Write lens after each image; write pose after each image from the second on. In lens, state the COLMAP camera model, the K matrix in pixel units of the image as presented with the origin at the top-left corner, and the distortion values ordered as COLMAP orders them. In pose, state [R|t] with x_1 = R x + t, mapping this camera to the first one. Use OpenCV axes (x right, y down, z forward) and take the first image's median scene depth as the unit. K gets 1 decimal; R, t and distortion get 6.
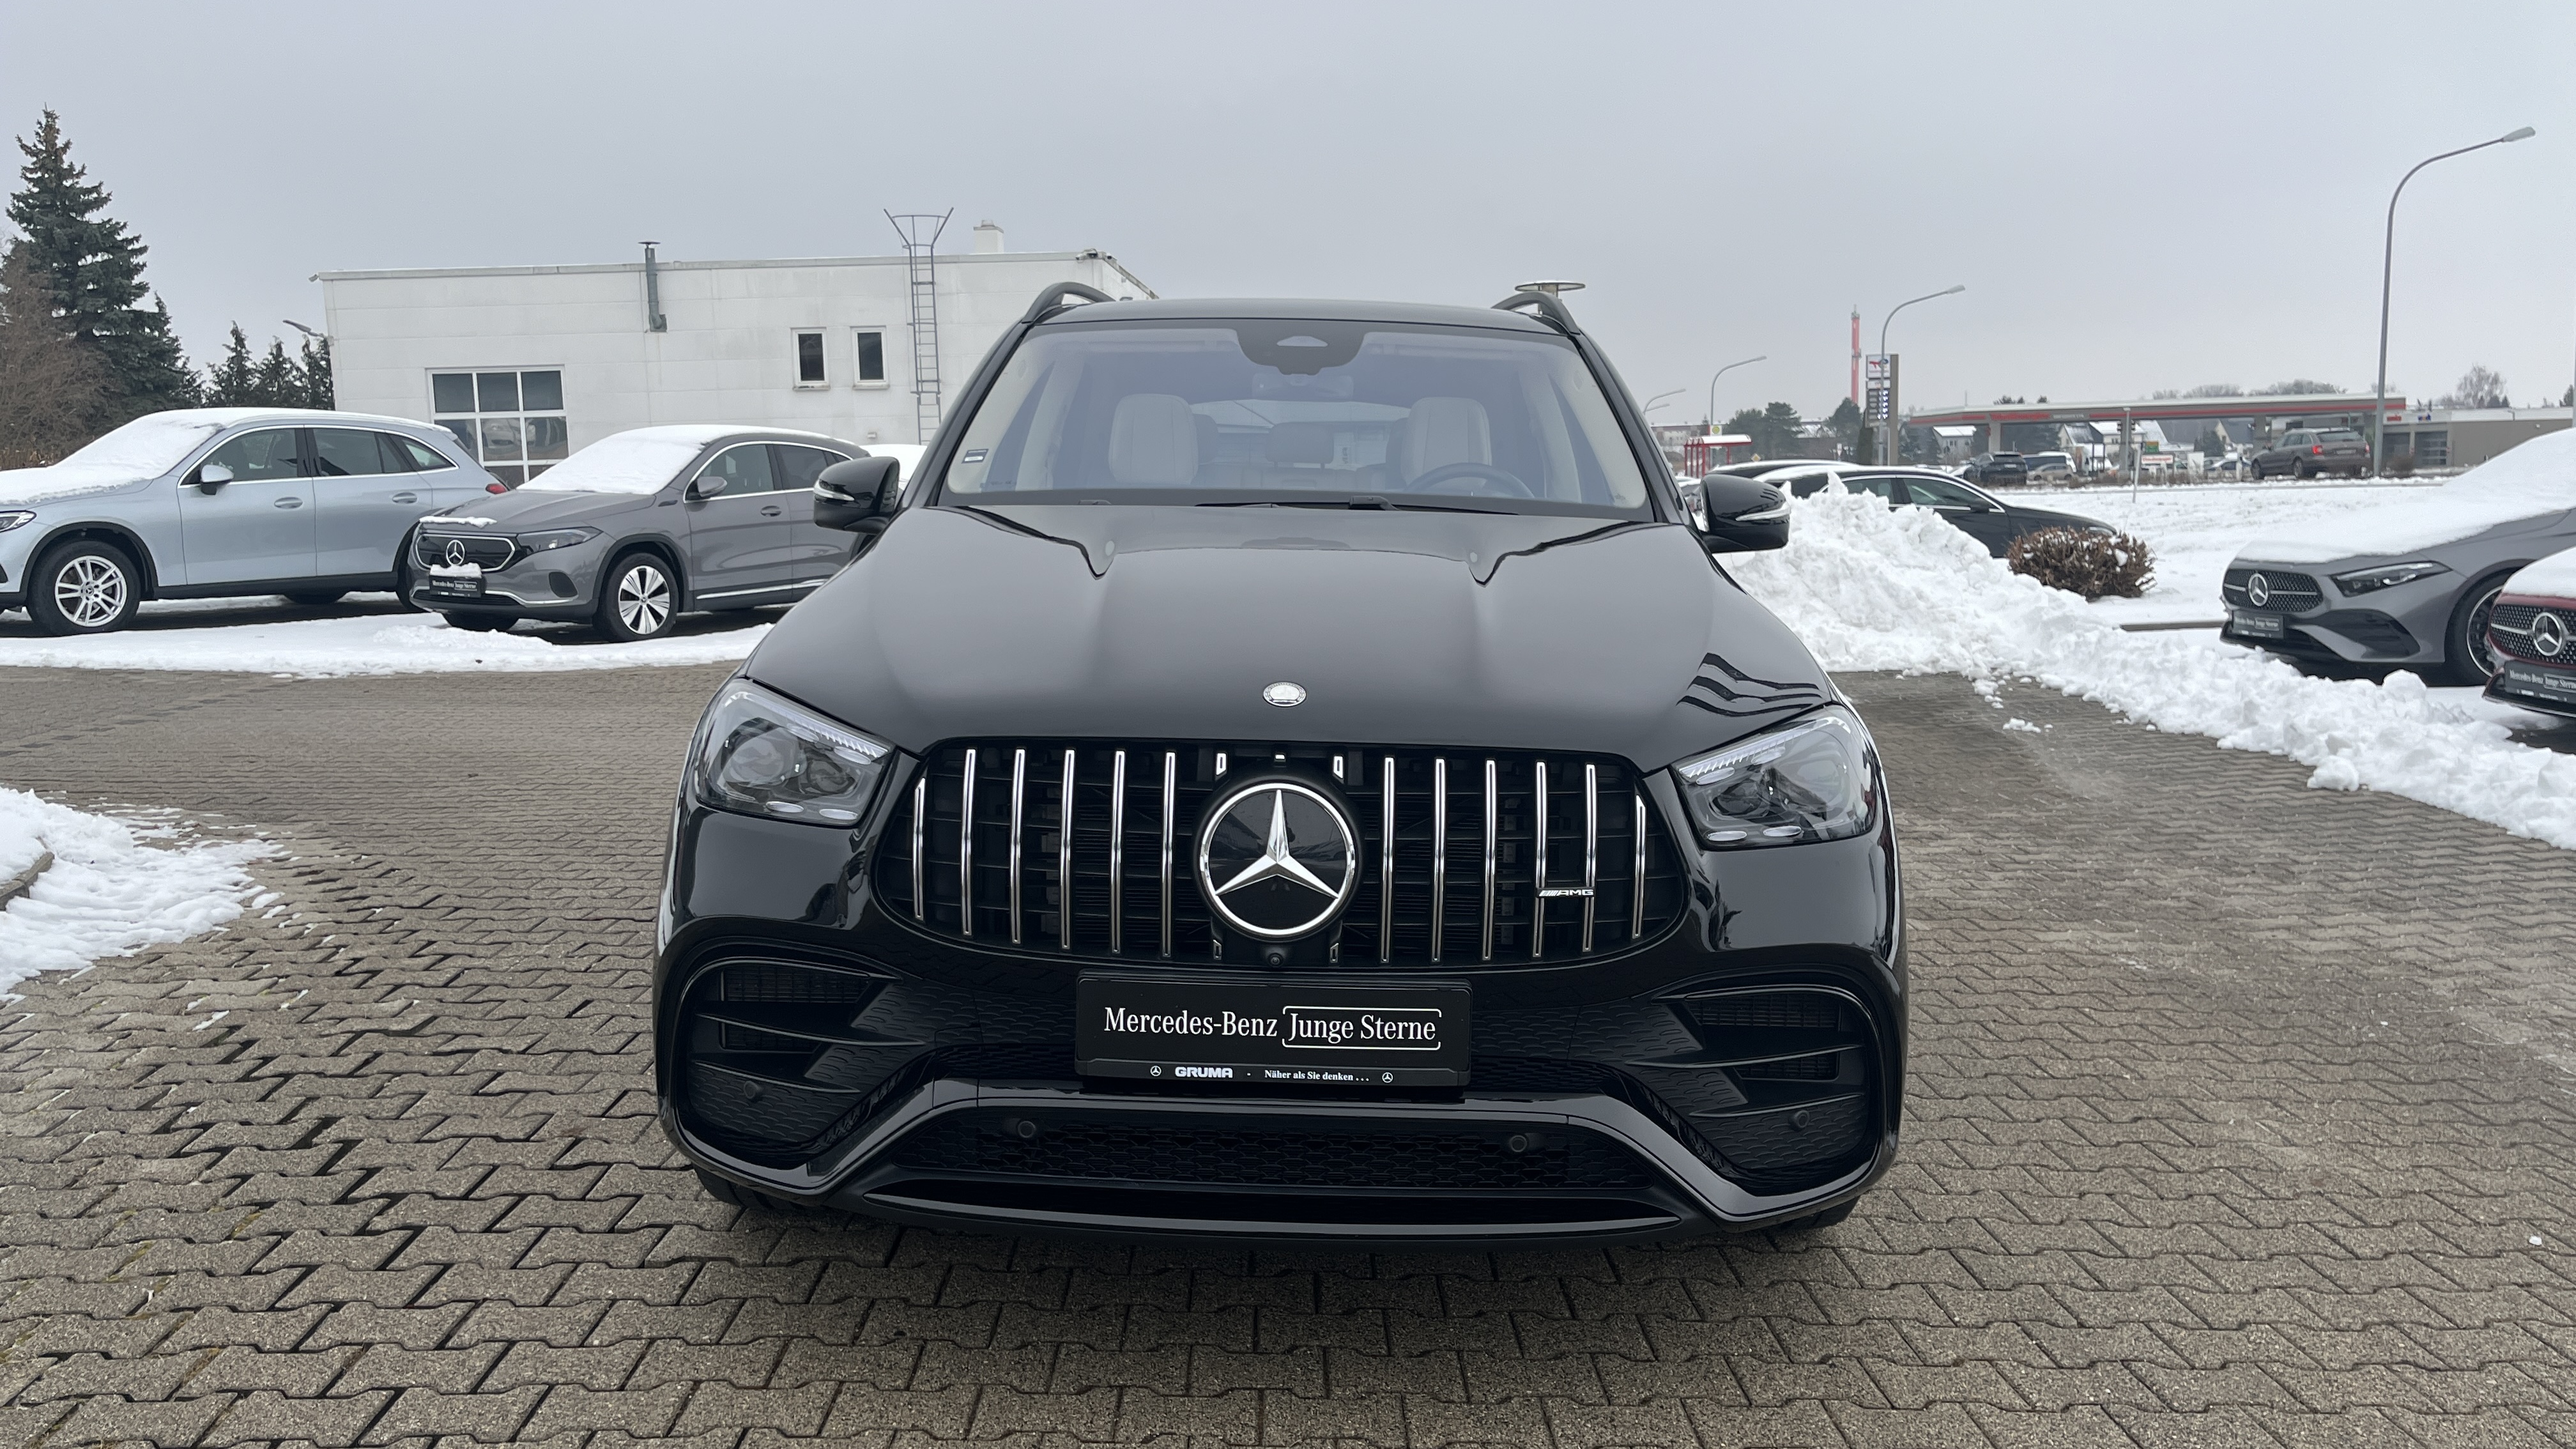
lens RADIAL K [[1912.8, 0, 1288.0], [0, 1912.8, 724.5], [0, 0, 1]] dist [0.121133, -0.195231]
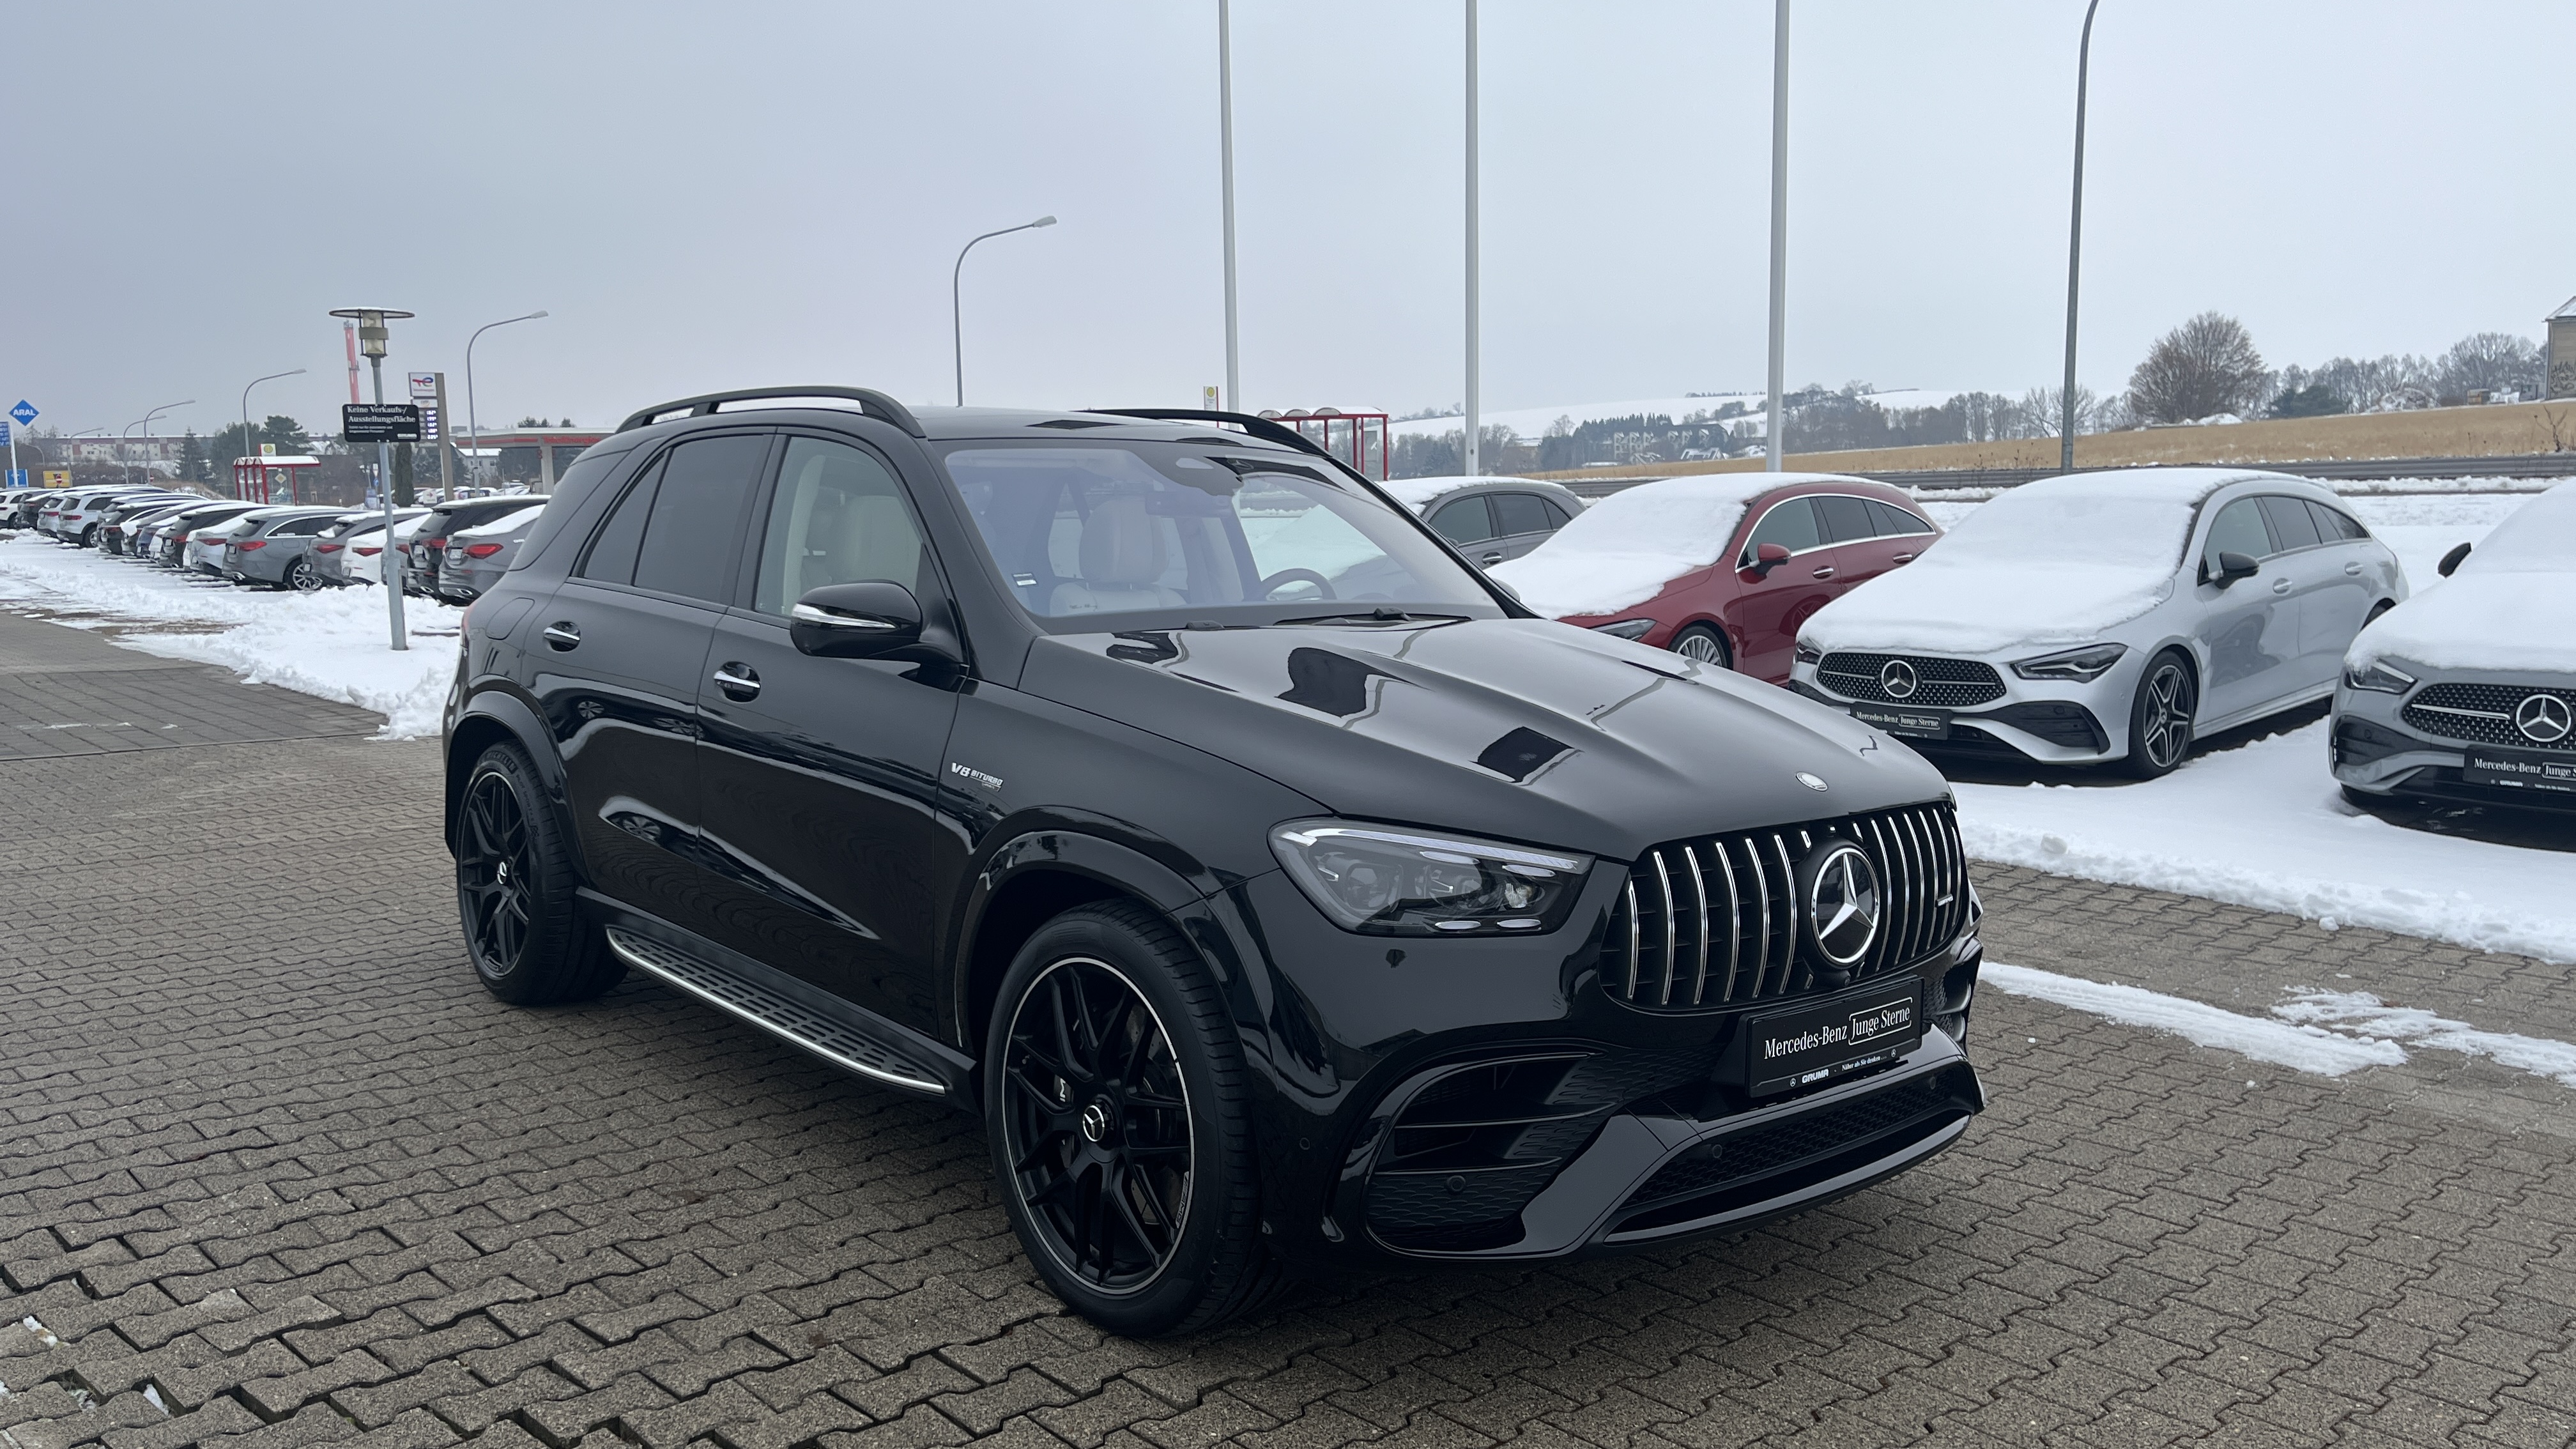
lens RADIAL K [[1912.8, 0, 1288.0], [0, 1912.8, 724.5], [0, 0, 1]] dist [0.121133, -0.195231]
pose [[0.728407, -0.073479, 0.681193, -1.175499], [0.079513, 0.996580, 0.022475, -0.114493], [-0.680515, 0.037793, 0.731759, 0.270205]]
